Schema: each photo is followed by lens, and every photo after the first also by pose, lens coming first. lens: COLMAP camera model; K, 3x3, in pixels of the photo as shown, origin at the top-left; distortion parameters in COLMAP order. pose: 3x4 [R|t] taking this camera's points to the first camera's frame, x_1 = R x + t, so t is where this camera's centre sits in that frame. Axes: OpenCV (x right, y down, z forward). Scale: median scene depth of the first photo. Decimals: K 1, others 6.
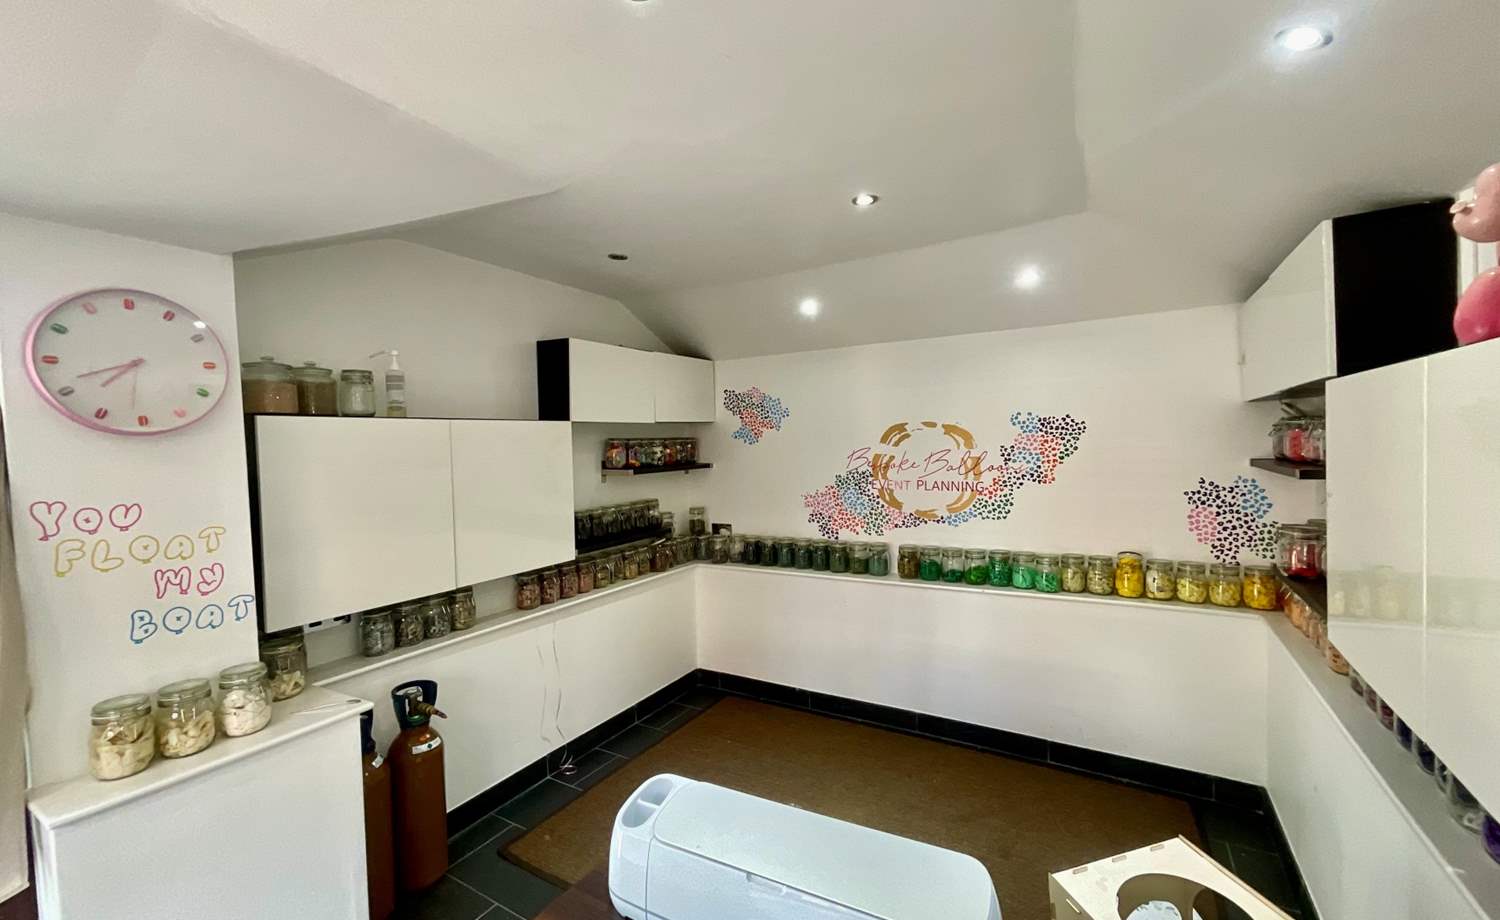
lens RADIAL K [[607.9, 0, 750.0], [0, 607.9, 460.0], [0, 0, 1]] dist [-0.000794, 0.000341]
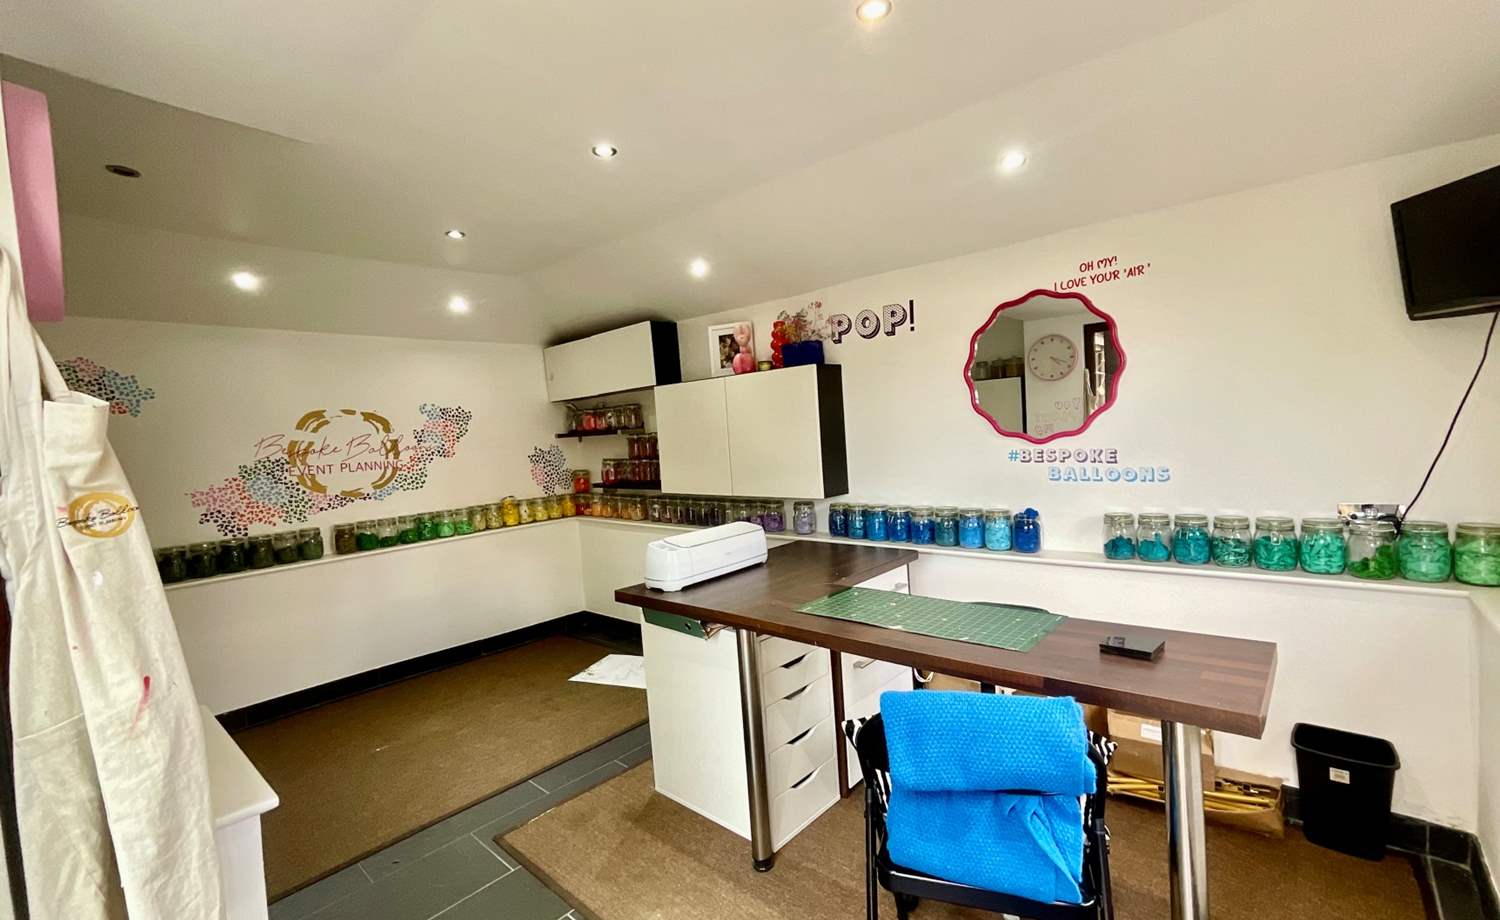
lens RADIAL K [[607.9, 0, 750.0], [0, 607.9, 460.0], [0, 0, 1]] dist [-0.000794, 0.000341]
pose [[0.205512, -0.039493, 0.977857, -0.639758], [0.082635, 0.996317, 0.022871, 0.063614], [-0.975160, 0.076105, 0.208019, 0.068333]]
